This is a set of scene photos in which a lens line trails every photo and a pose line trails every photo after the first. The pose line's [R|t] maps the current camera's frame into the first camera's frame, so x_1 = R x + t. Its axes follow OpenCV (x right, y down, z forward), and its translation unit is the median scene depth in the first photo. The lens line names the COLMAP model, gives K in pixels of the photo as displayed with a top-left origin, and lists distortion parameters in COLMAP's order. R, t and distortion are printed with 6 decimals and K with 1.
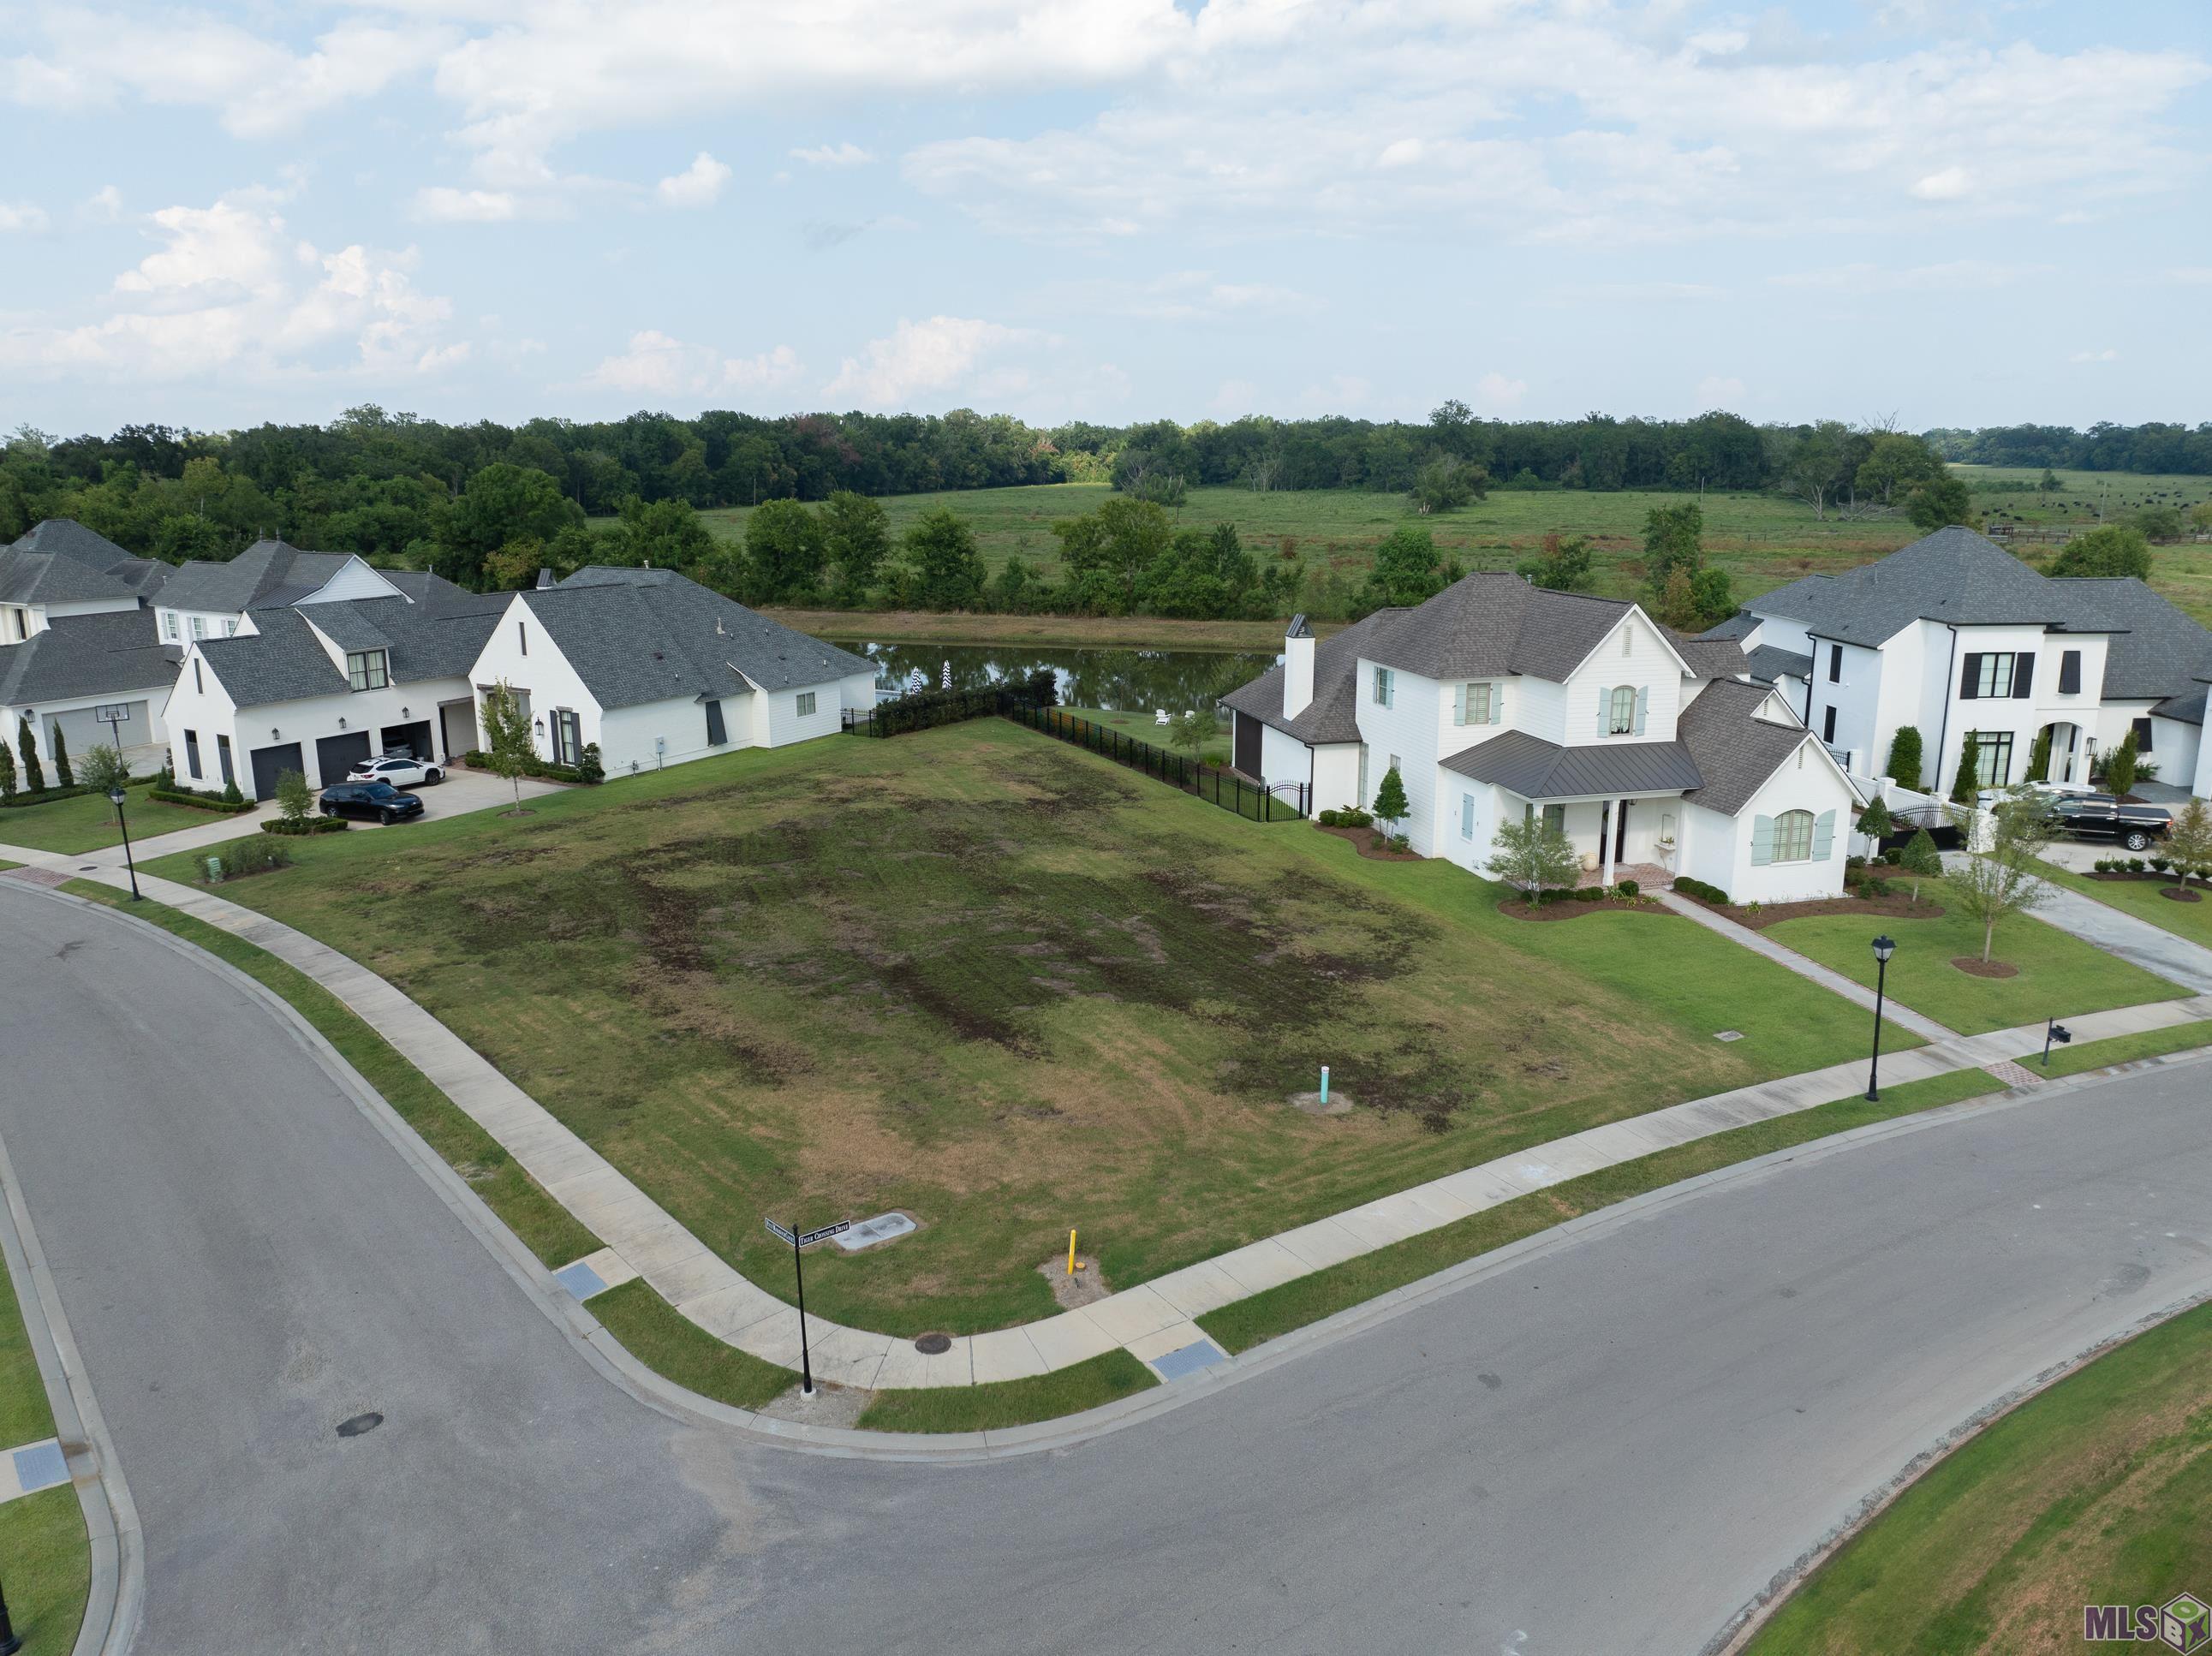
lens RADIAL K [[1561.4, 0, 1101.5], [0, 1561.4, 821.1], [0, 0, 1]] dist [-0.046230, 0.011287]
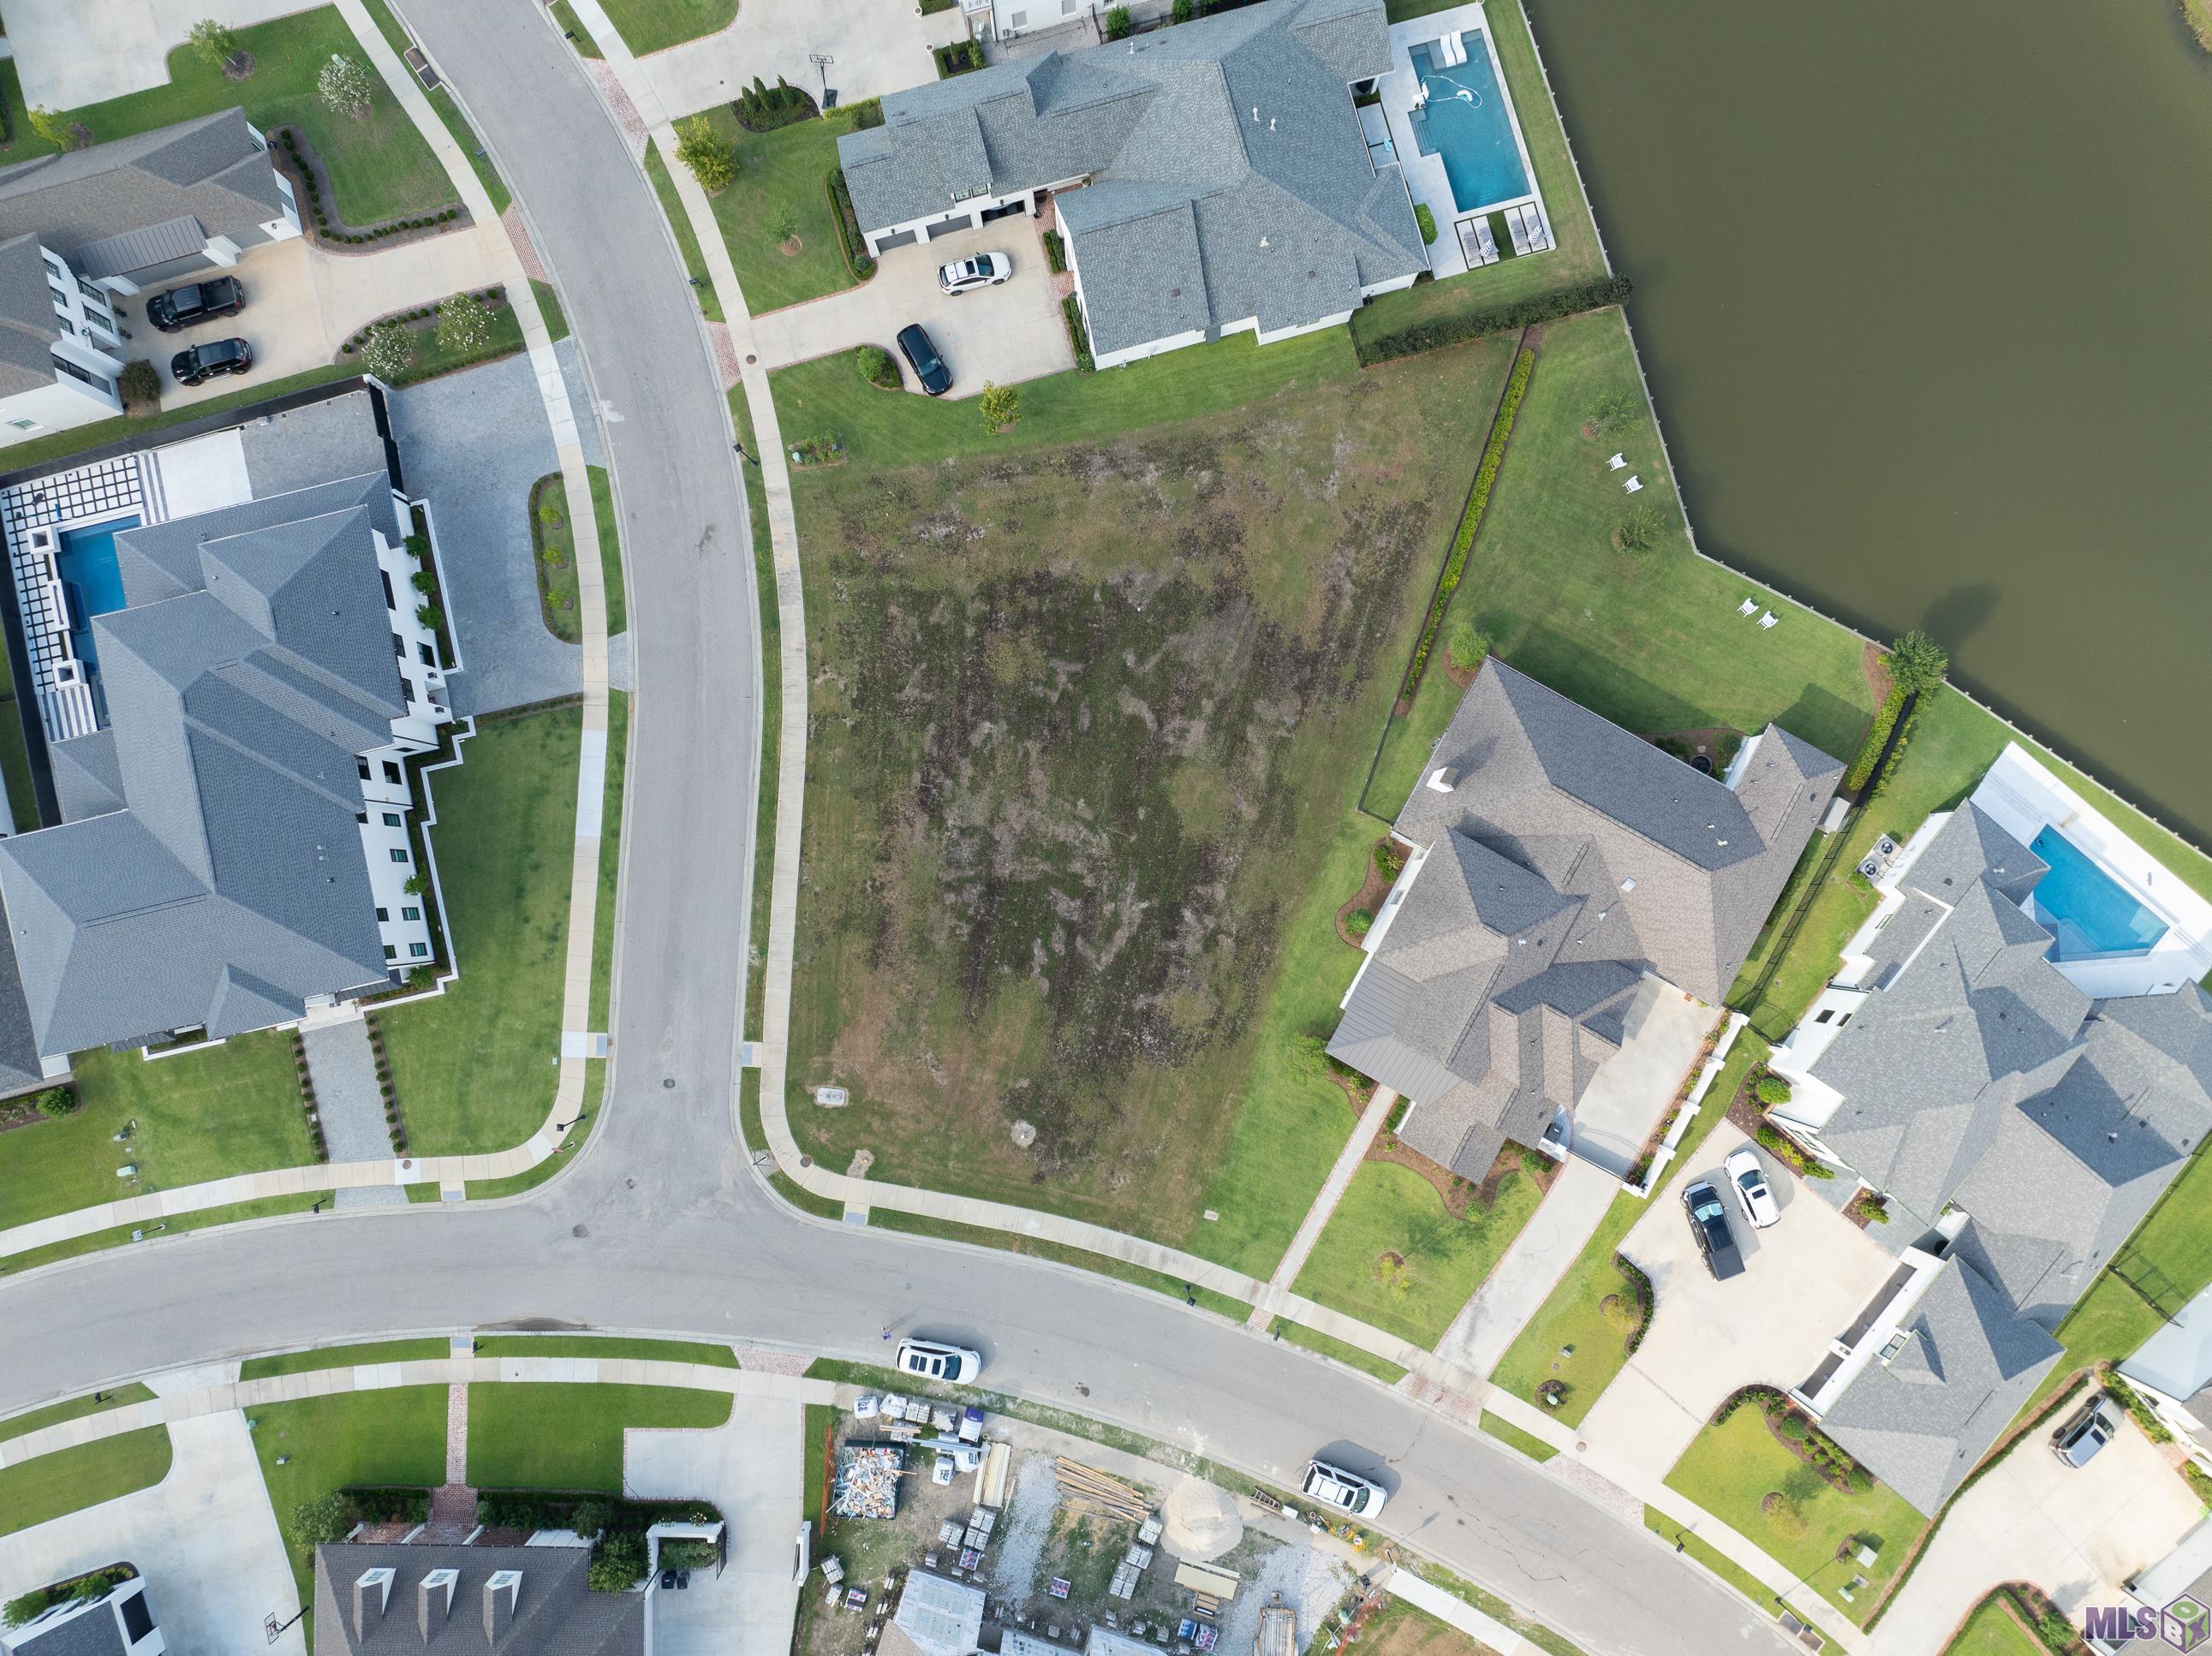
lens RADIAL K [[1561.4, 0, 1099.6], [0, 1561.4, 837.5], [0, 0, 1]] dist [-0.046230, 0.011287]
pose [[0.725550, 0.687678, -0.026011, -0.021778], [-0.157422, 0.202650, 0.966515, -1.667450], [0.669922, -0.697160, 0.255289, 0.553117]]
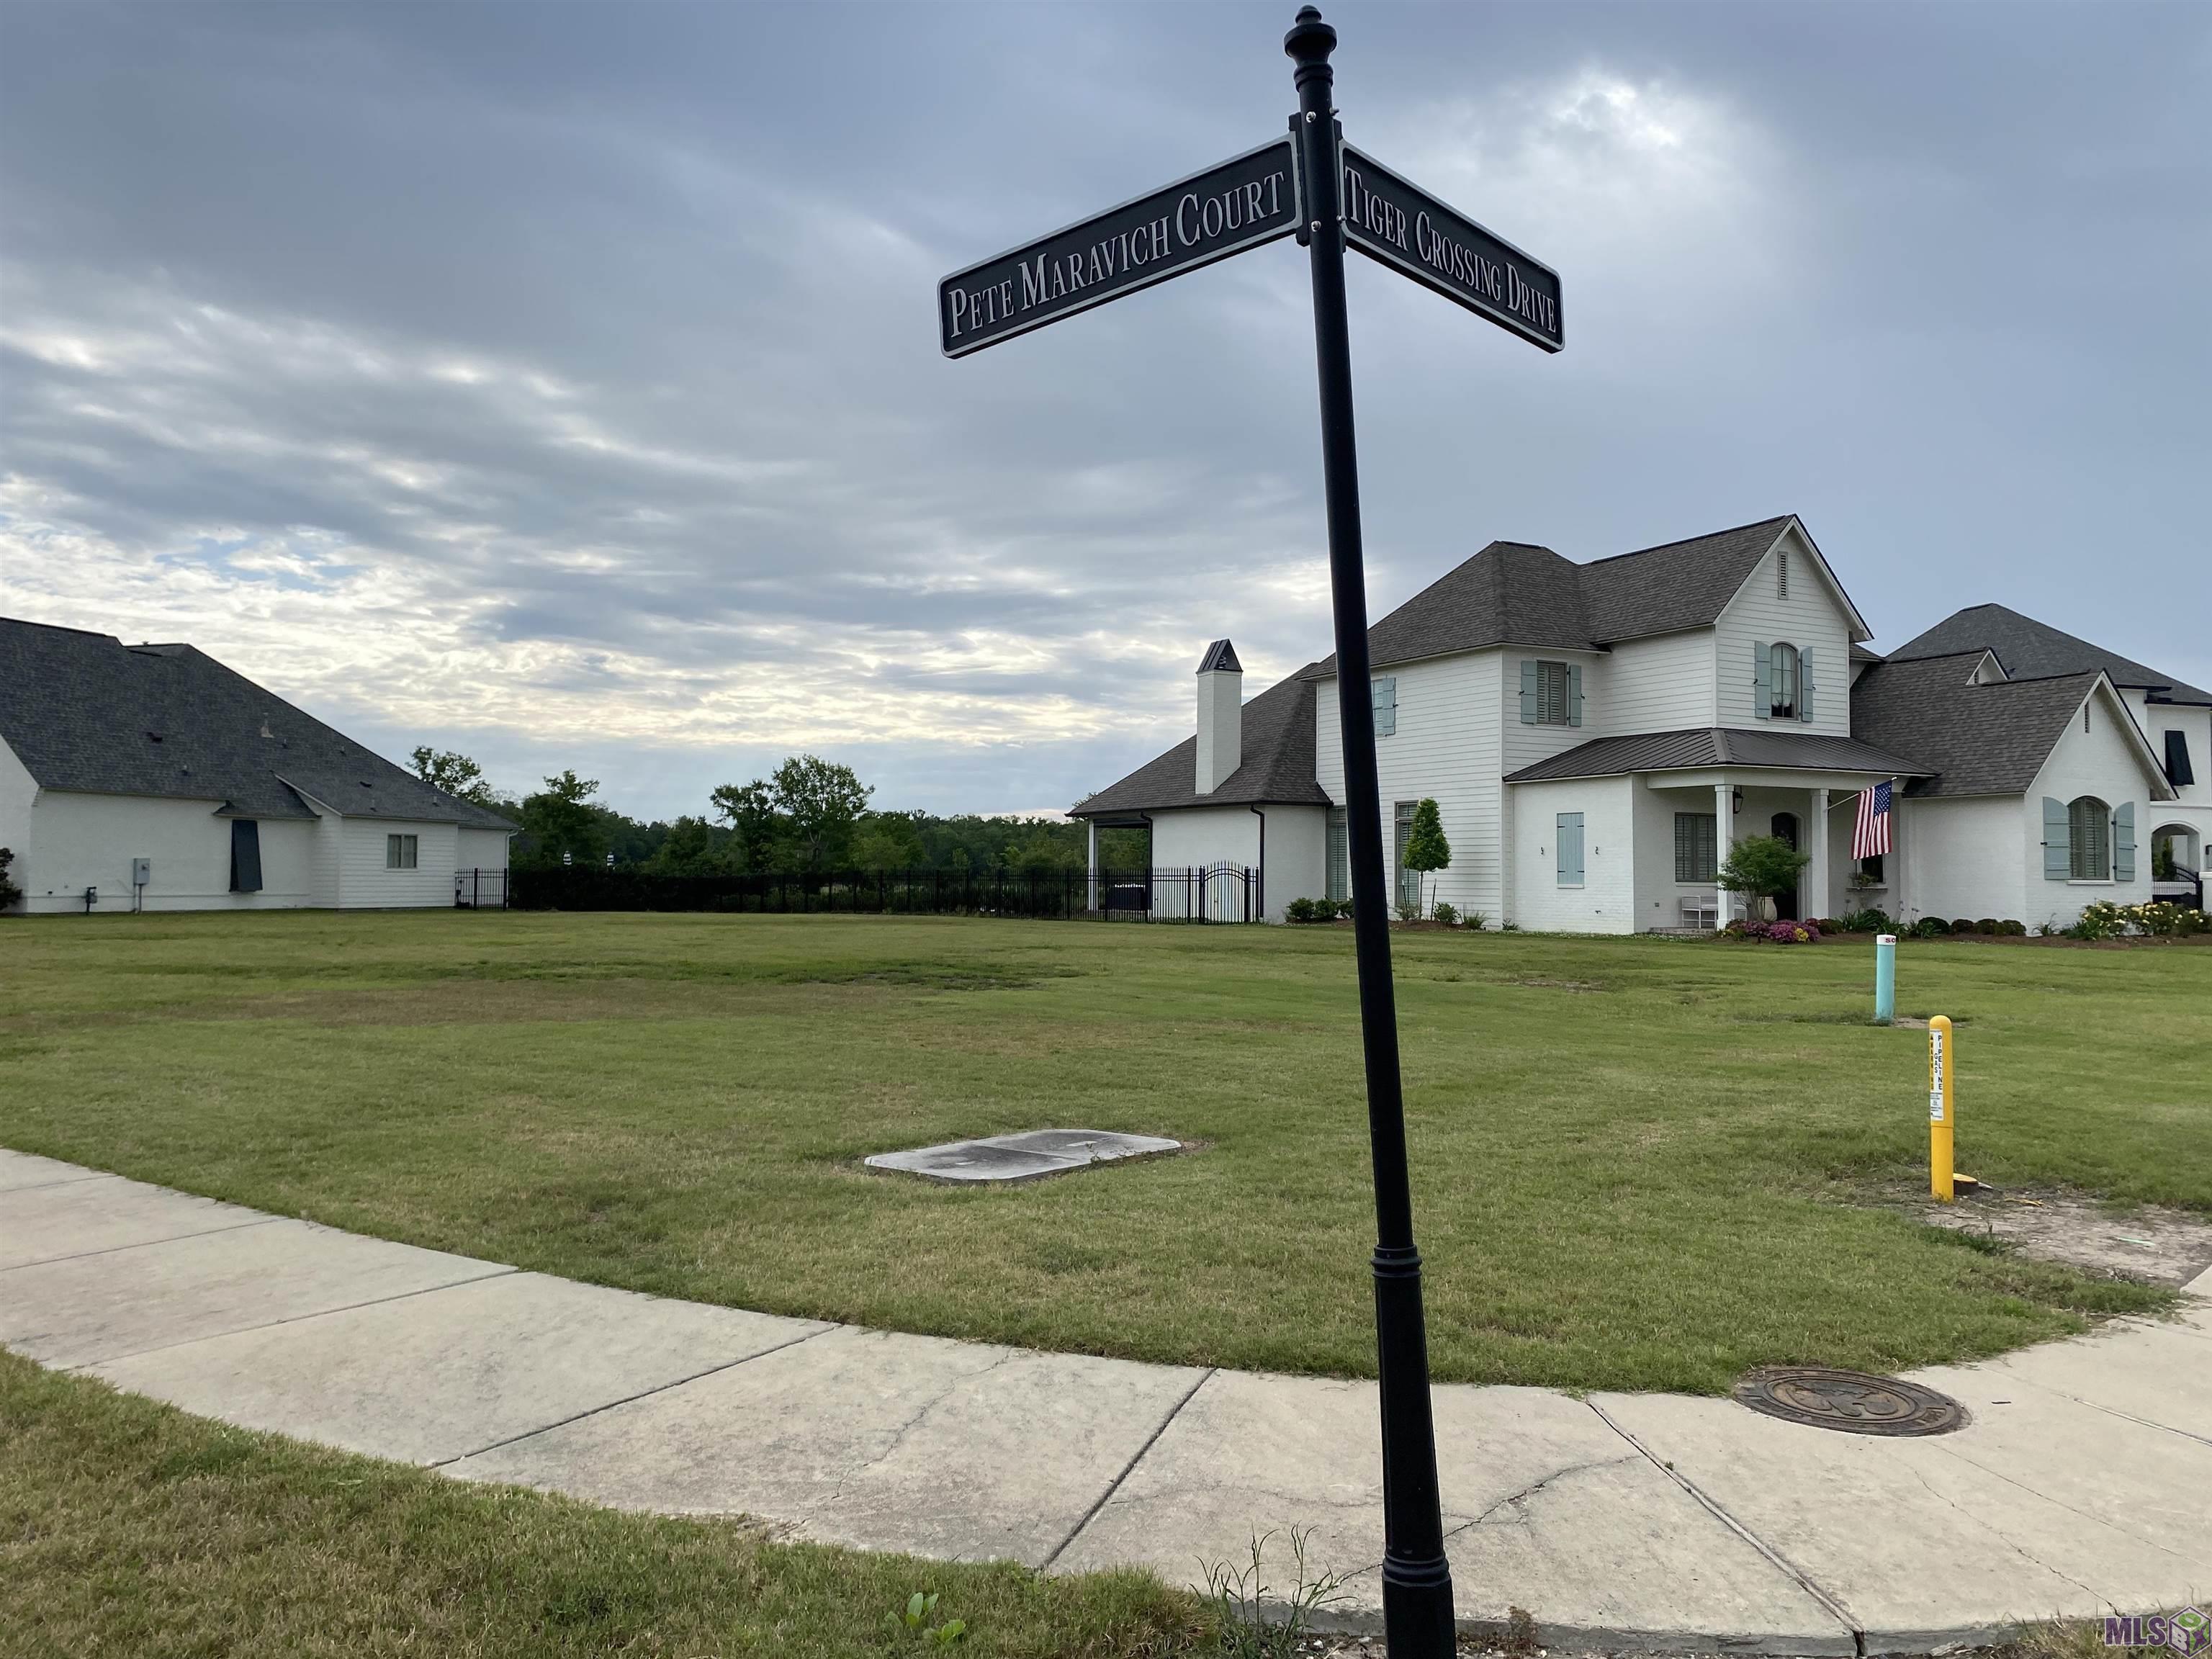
lens RADIAL K [[1680.3, 0, 1112.7], [0, 1680.3, 782.6], [0, 0, 1]] dist [0.033833, -0.034908]
pose [[0.970151, 0.025936, 0.241109, -0.117428], [0.044733, 0.958061, -0.283053, 0.168428], [-0.238338, 0.285390, 0.928304, 0.438673]]
